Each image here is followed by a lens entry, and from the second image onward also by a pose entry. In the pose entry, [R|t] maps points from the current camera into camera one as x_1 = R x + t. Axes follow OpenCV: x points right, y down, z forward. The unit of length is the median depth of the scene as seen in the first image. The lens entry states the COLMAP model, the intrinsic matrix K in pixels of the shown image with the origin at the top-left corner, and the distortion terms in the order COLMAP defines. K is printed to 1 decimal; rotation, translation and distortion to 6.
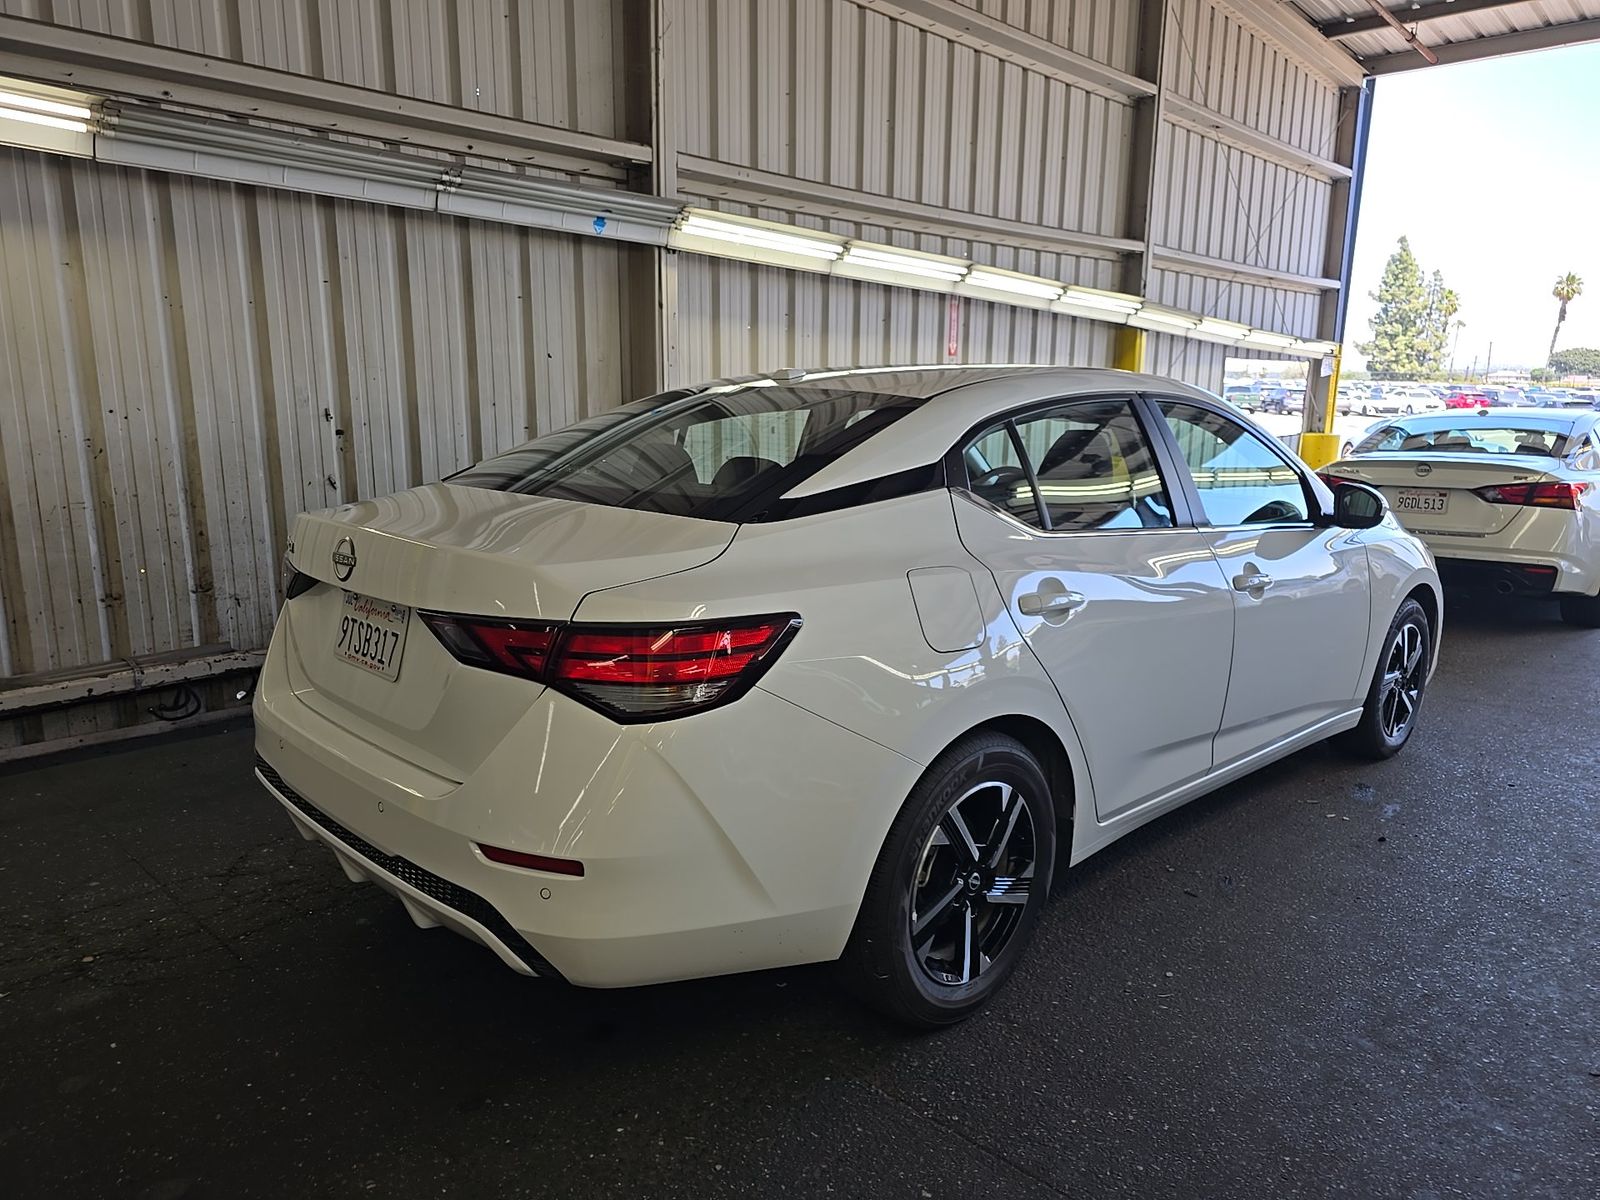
lens RADIAL K [[1092.3, 0, 803.2], [0, 1092.3, 606.9], [0, 0, 1]] dist [0.006011, -0.007591]
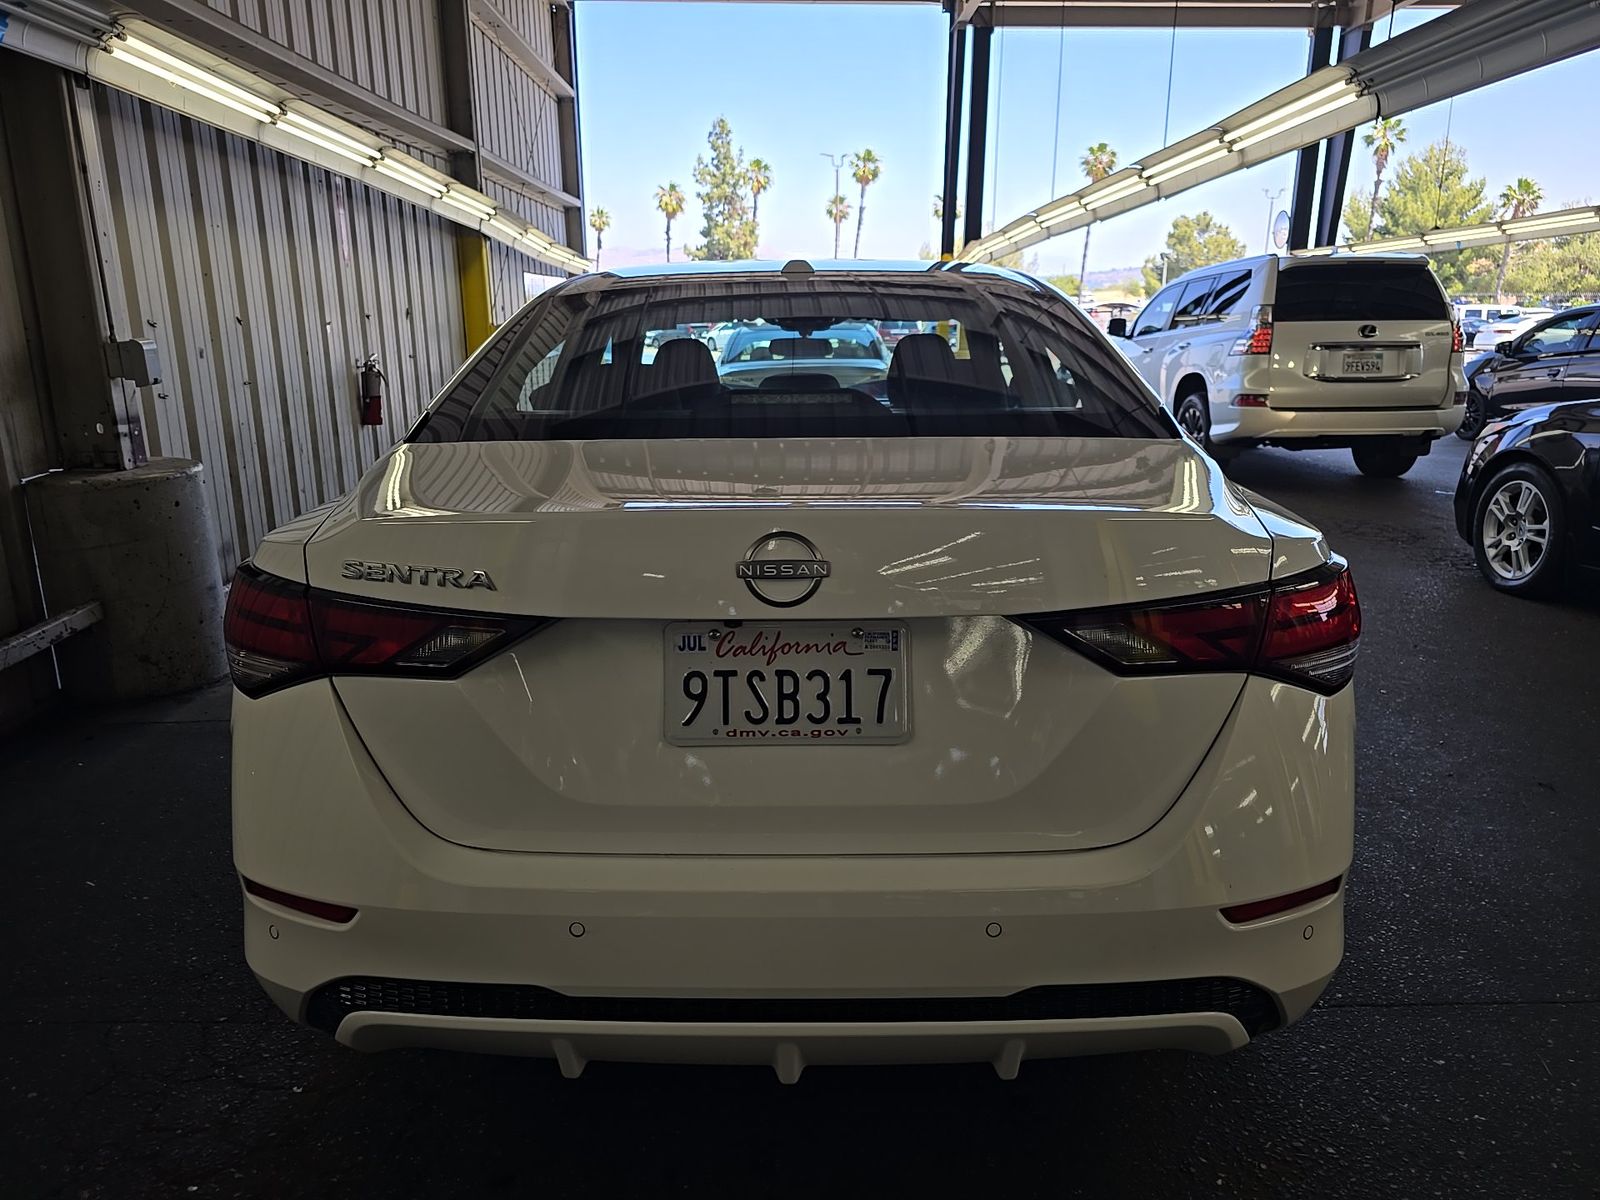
lens RADIAL K [[1092.3, 0, 795.5], [0, 1092.3, 605.4], [0, 0, 1]] dist [0.006011, -0.007591]
pose [[0.705323, -0.190942, 0.682686, -0.469784], [0.143739, 0.981558, 0.126029, -0.055552], [-0.694160, 0.009237, 0.719761, 0.331871]]
